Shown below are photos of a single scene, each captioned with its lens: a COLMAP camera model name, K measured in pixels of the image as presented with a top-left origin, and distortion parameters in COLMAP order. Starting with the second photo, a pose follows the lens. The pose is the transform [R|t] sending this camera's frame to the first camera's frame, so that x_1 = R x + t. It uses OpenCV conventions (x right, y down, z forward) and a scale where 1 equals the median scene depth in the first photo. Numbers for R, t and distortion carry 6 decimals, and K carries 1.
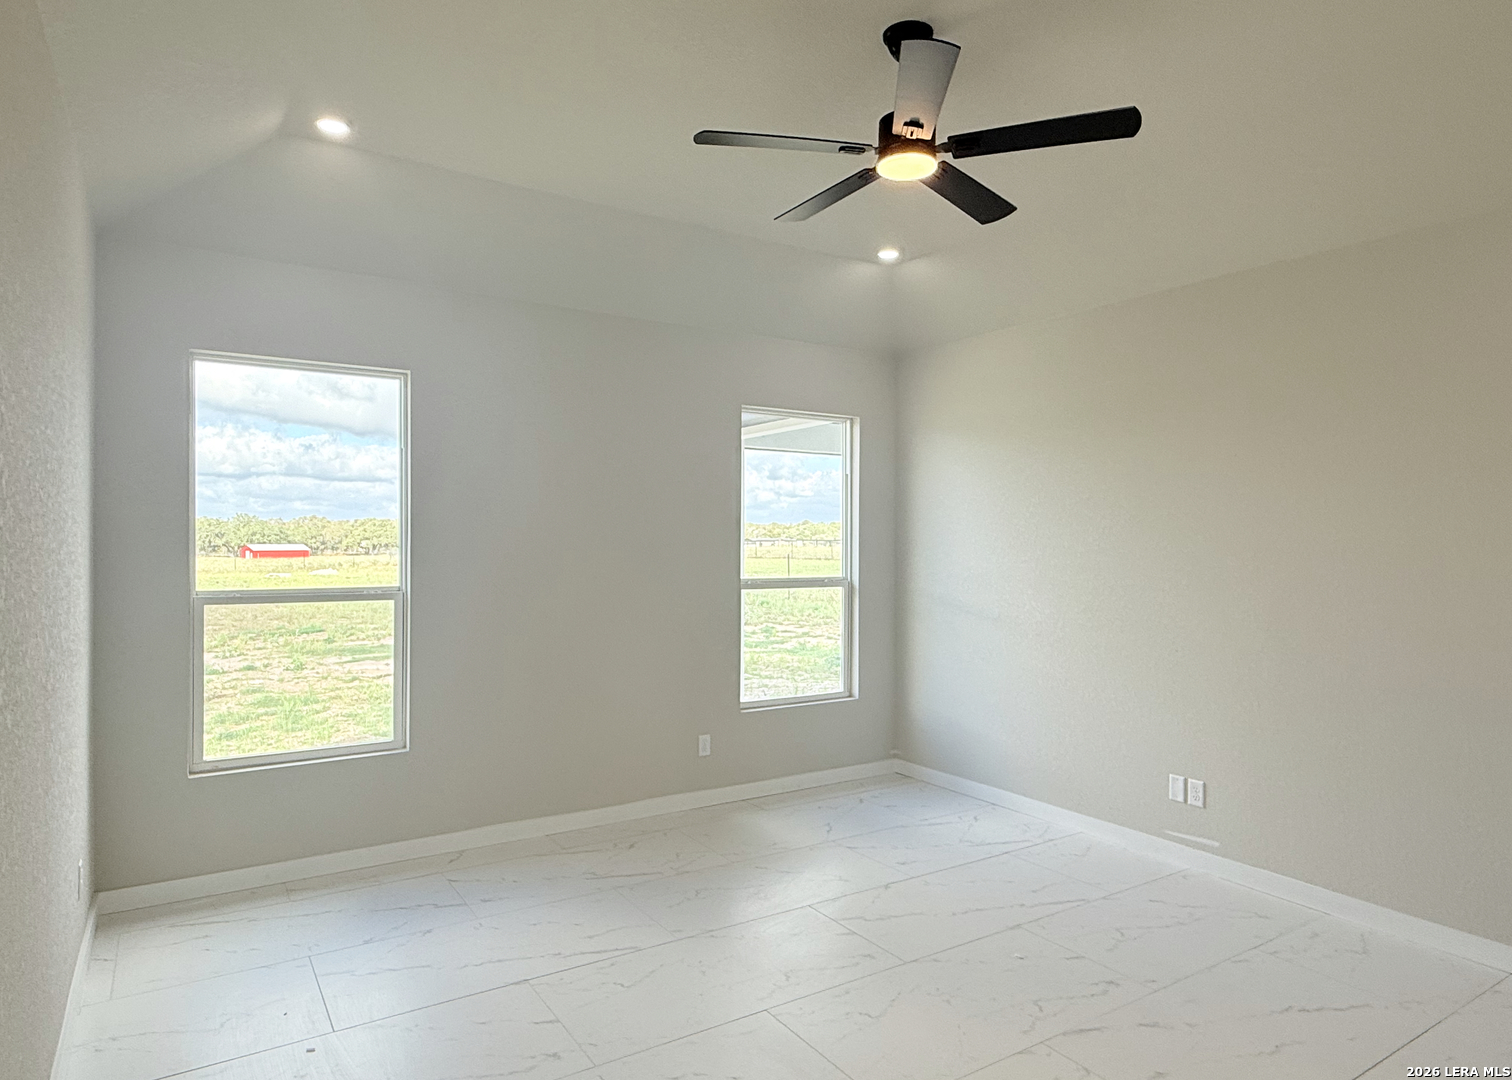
lens RADIAL K [[908.7, 0, 761.3], [0, 908.7, 552.1], [0, 0, 1]] dist [0.006365, -0.000746]
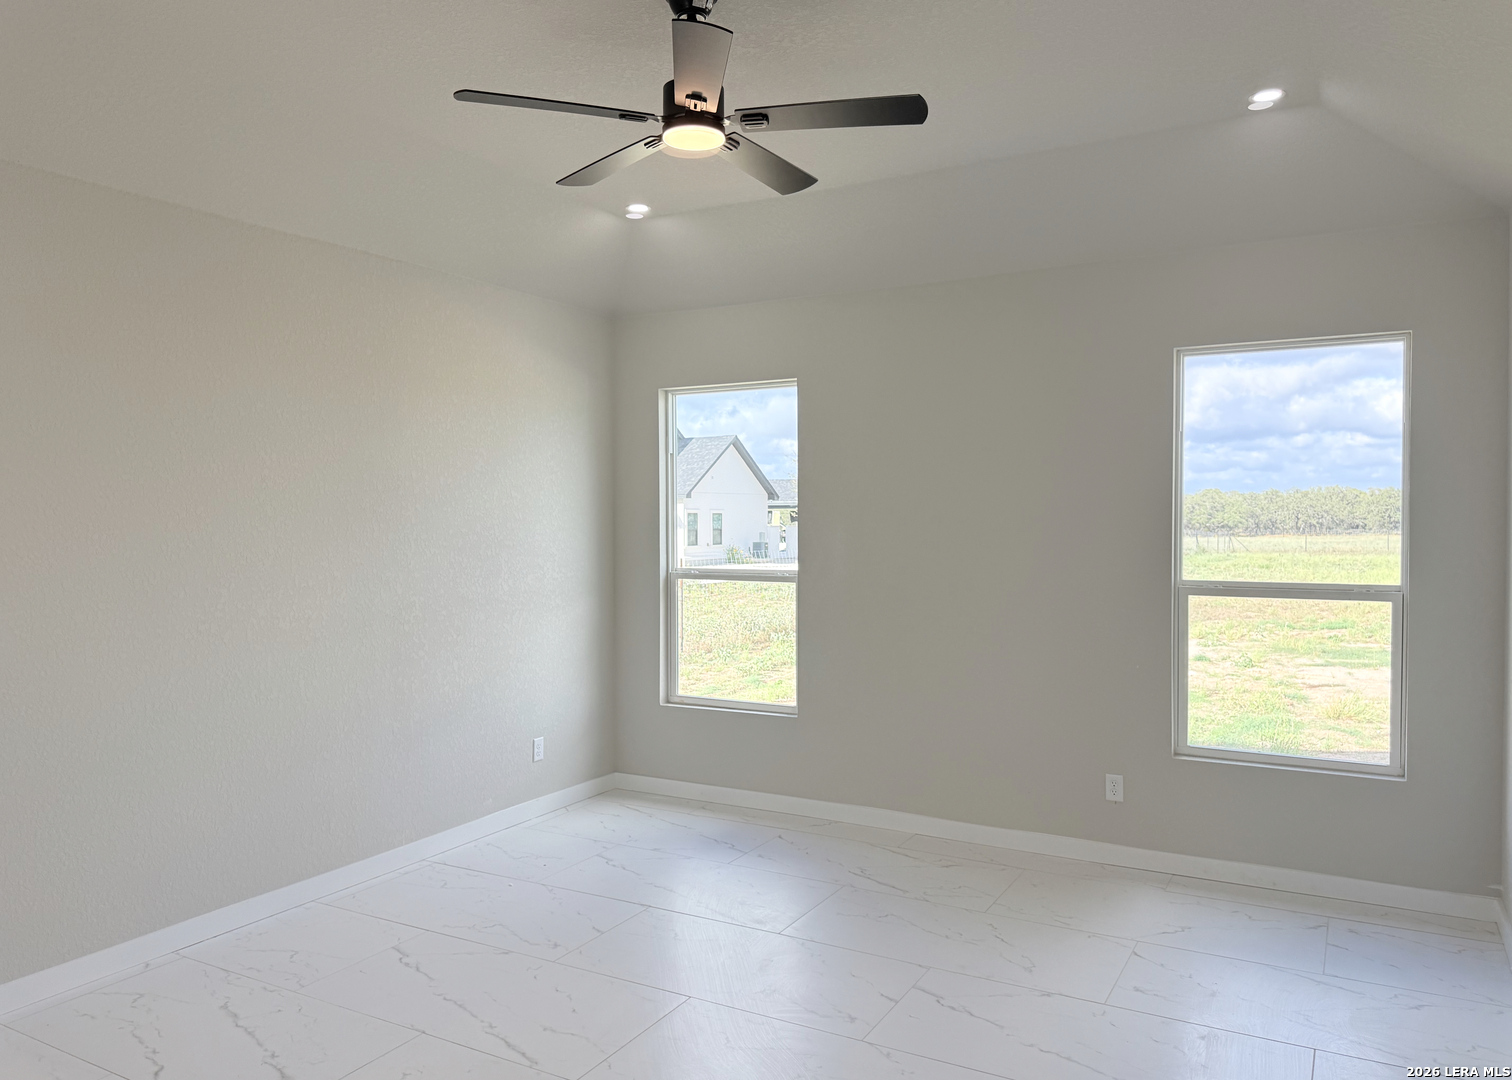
lens RADIAL K [[1076.7, 0, 758.3], [0, 1076.7, 545.3], [0, 0, 1]] dist [0.060940, -0.073157]
pose [[0.470417, 0.020004, -0.882218, 0.687724], [-0.006875, 0.999796, 0.019004, -0.016911], [0.882418, -0.002875, 0.470458, 0.306741]]
